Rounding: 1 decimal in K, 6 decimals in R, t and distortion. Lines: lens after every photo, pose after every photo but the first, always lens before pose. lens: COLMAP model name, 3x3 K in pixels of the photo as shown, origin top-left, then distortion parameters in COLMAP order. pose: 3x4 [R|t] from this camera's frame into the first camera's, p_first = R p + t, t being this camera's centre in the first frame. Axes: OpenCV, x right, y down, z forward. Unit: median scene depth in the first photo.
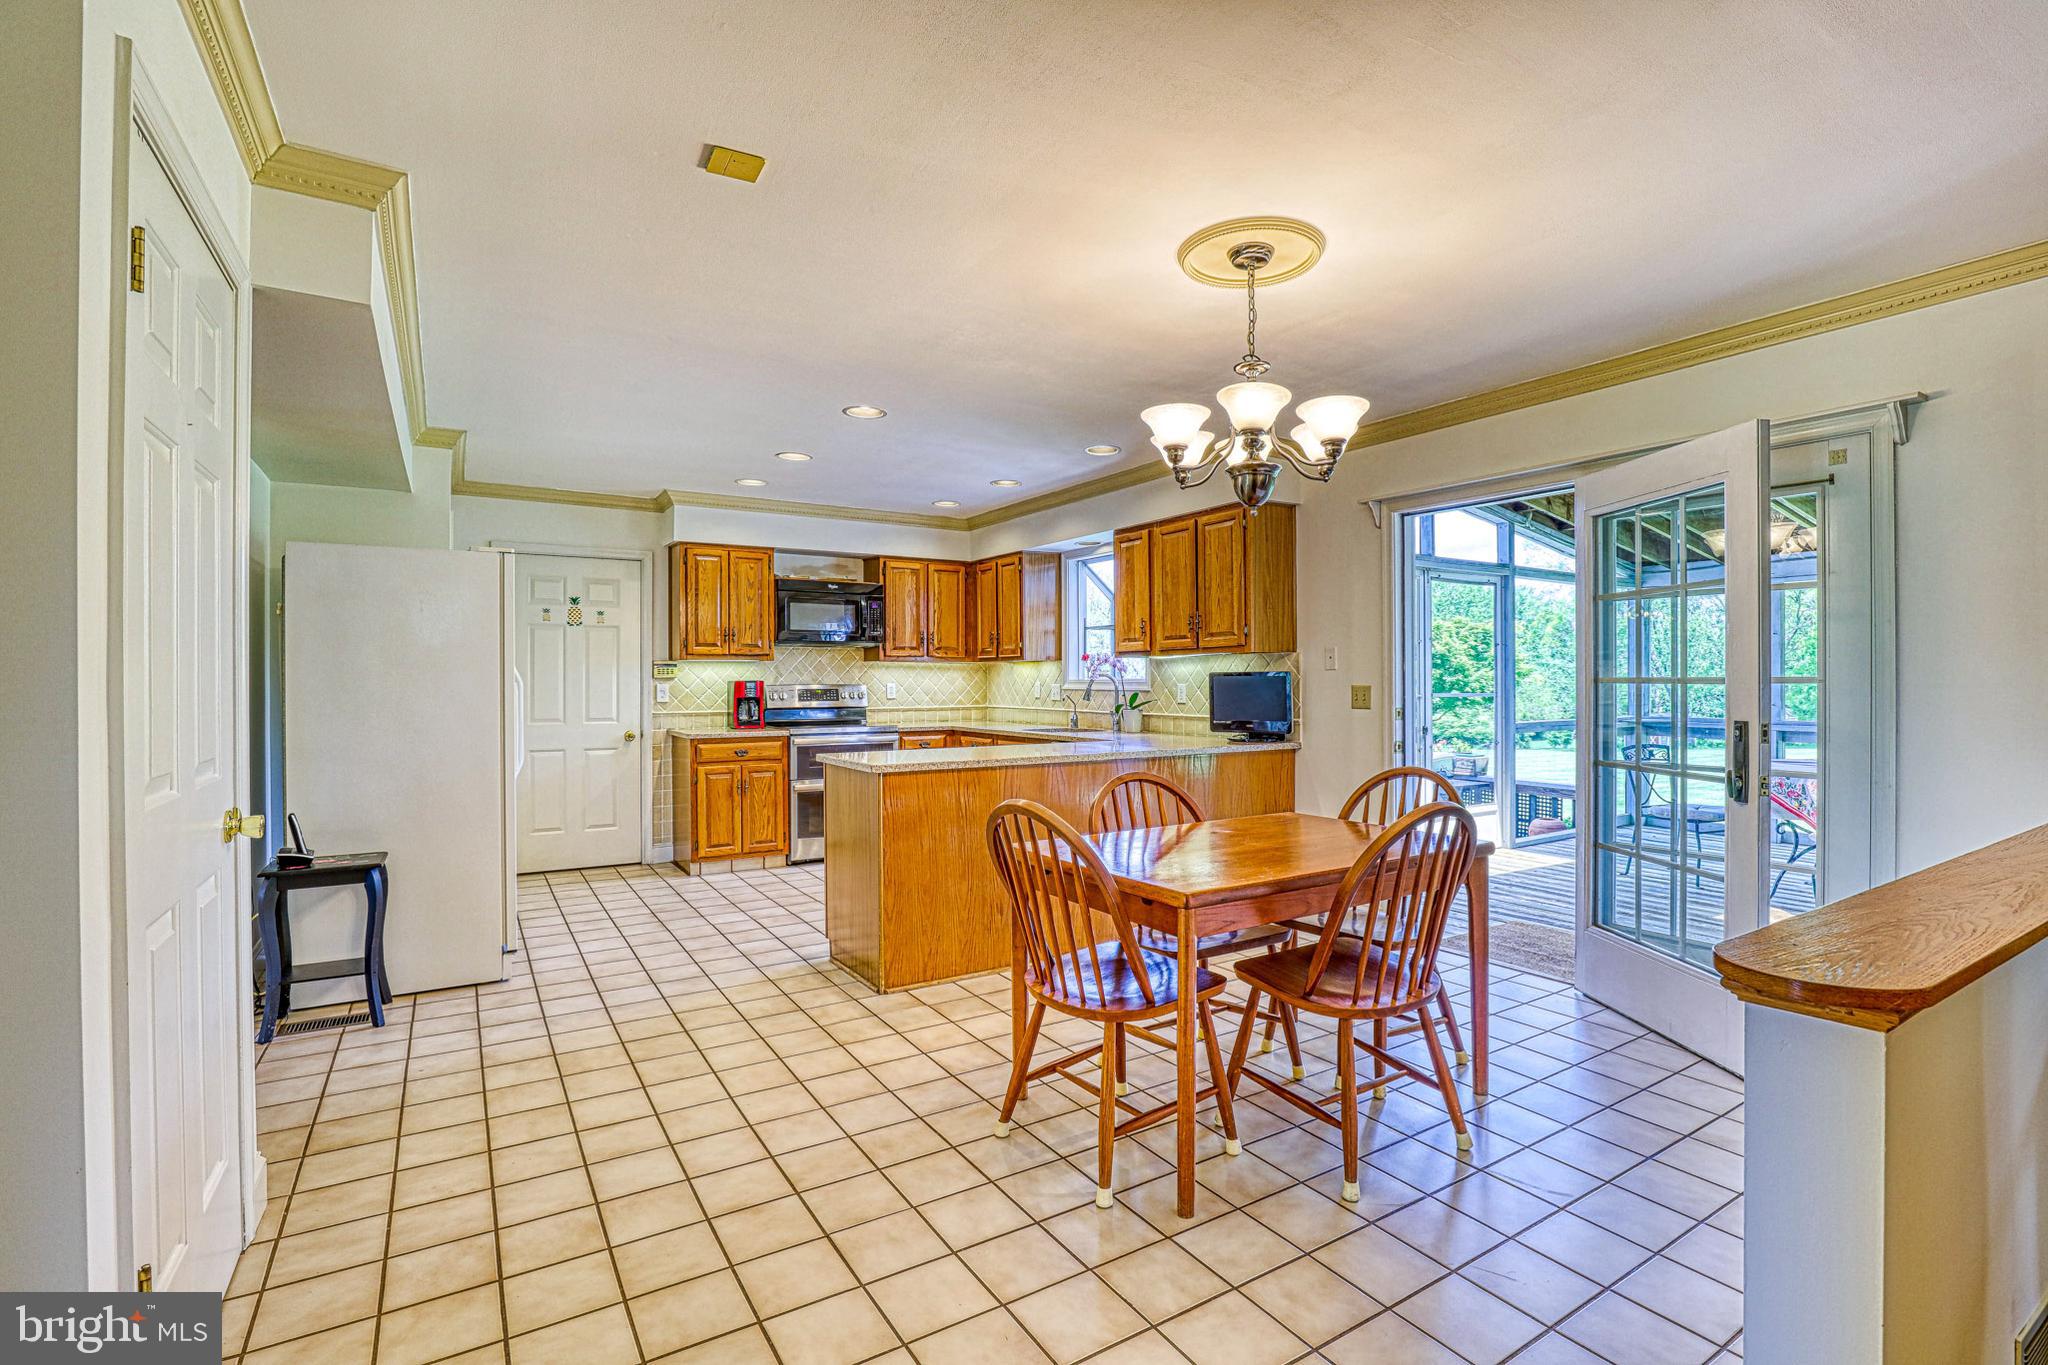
lens RADIAL K [[952.6, 0, 1048.6], [0, 952.6, 682.2], [0, 0, 1]] dist [-0.032469, 0.005468]
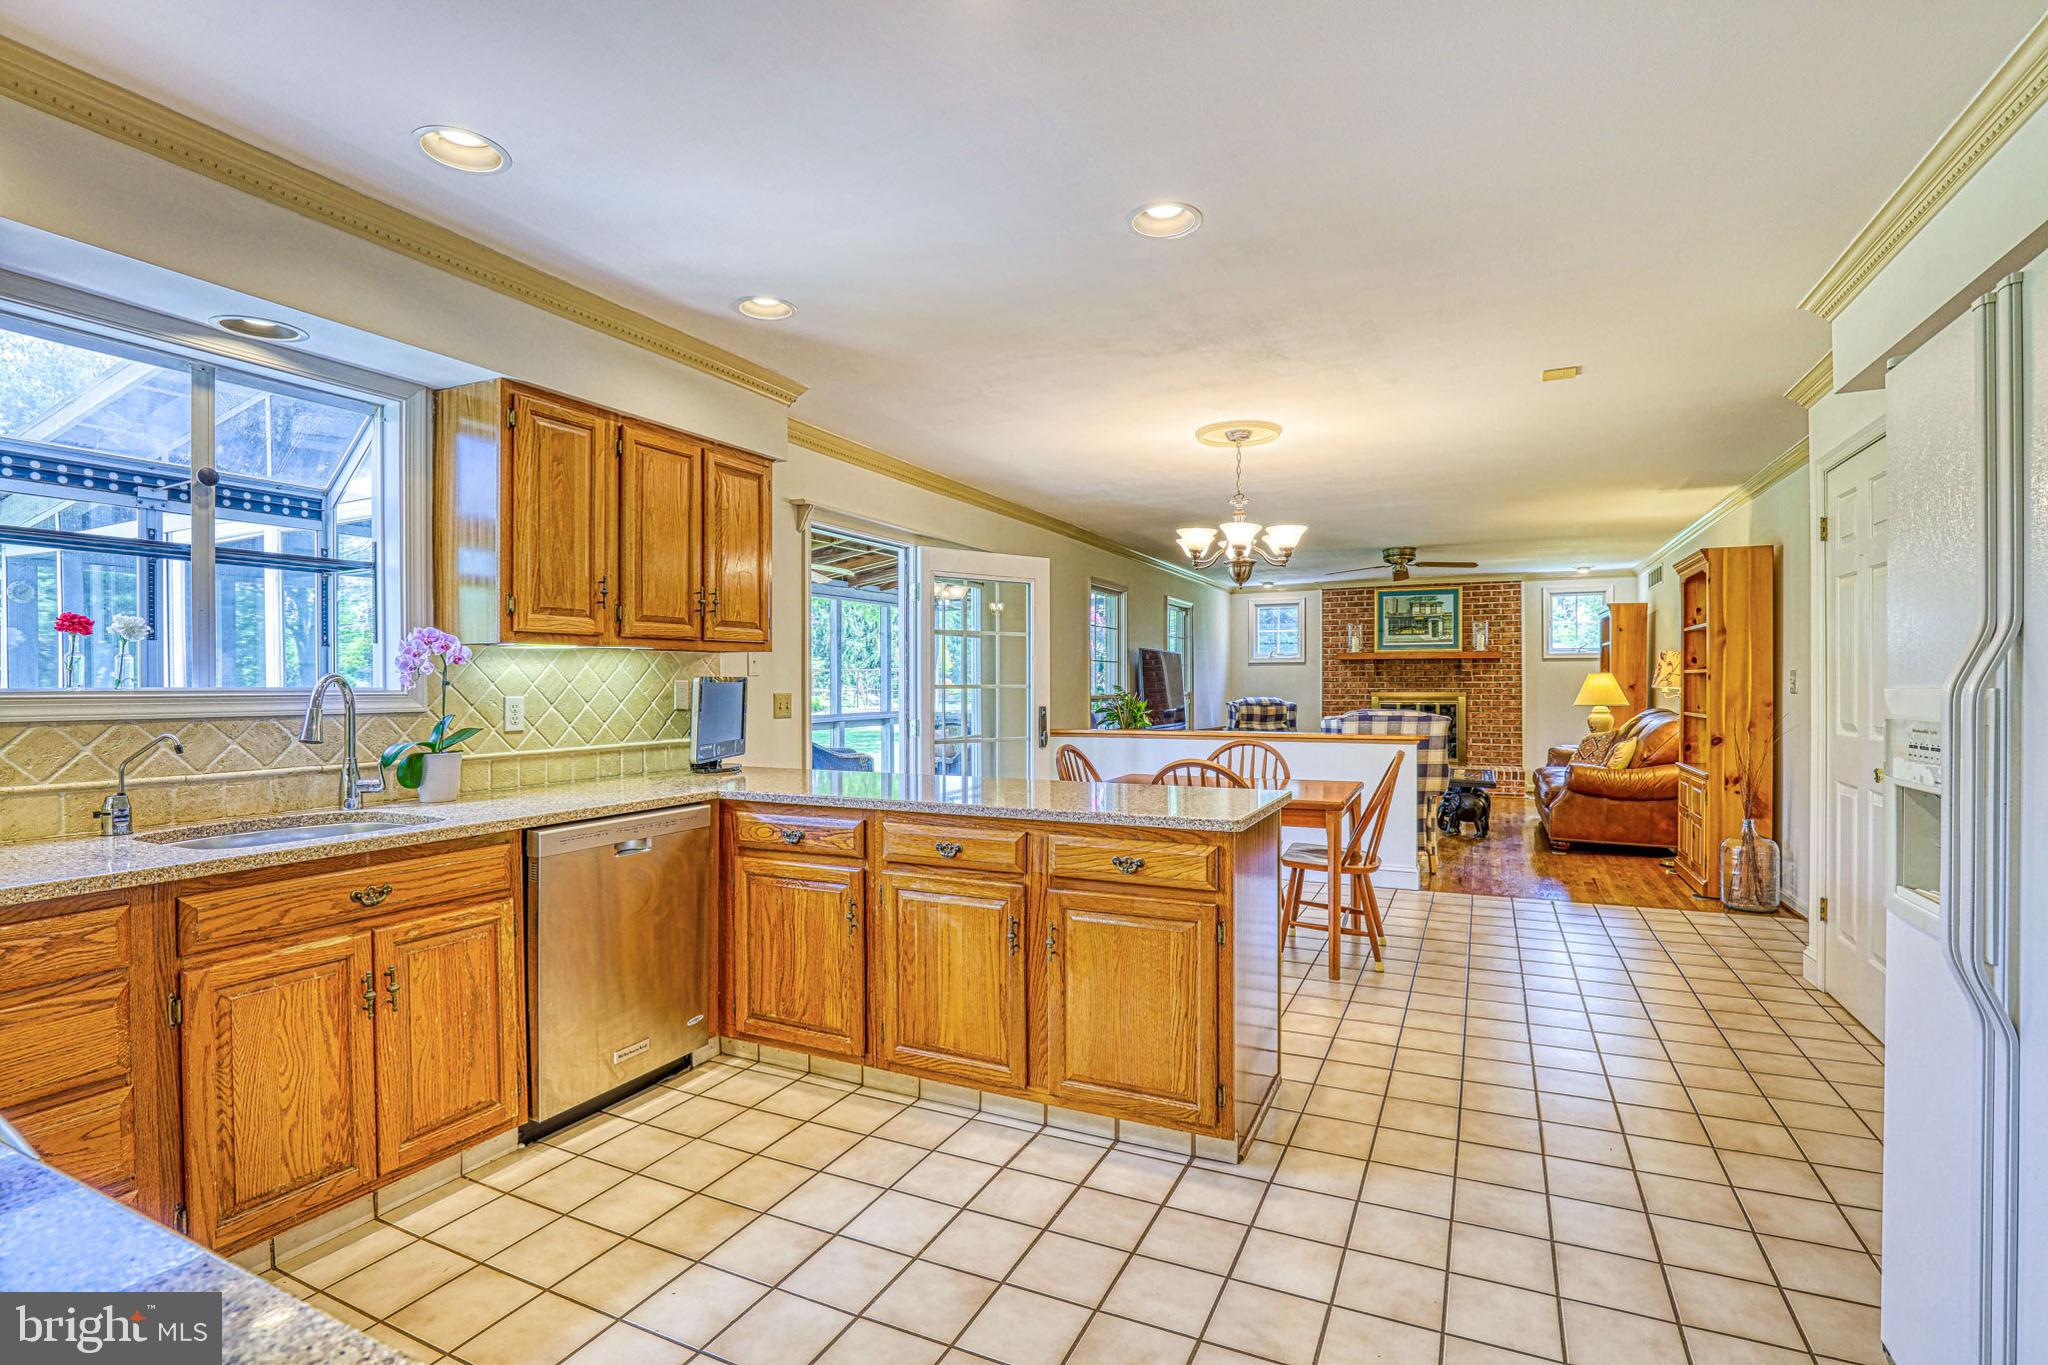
lens RADIAL K [[952.6, 0, 1044.3], [0, 952.6, 690.9], [0, 0, 1]] dist [-0.032469, 0.005468]
pose [[-0.541221, -0.001483, 0.840879, -0.480535], [0.007879, 0.999946, 0.006835, -0.002437], [-0.840844, 0.010324, -0.541179, 1.033981]]
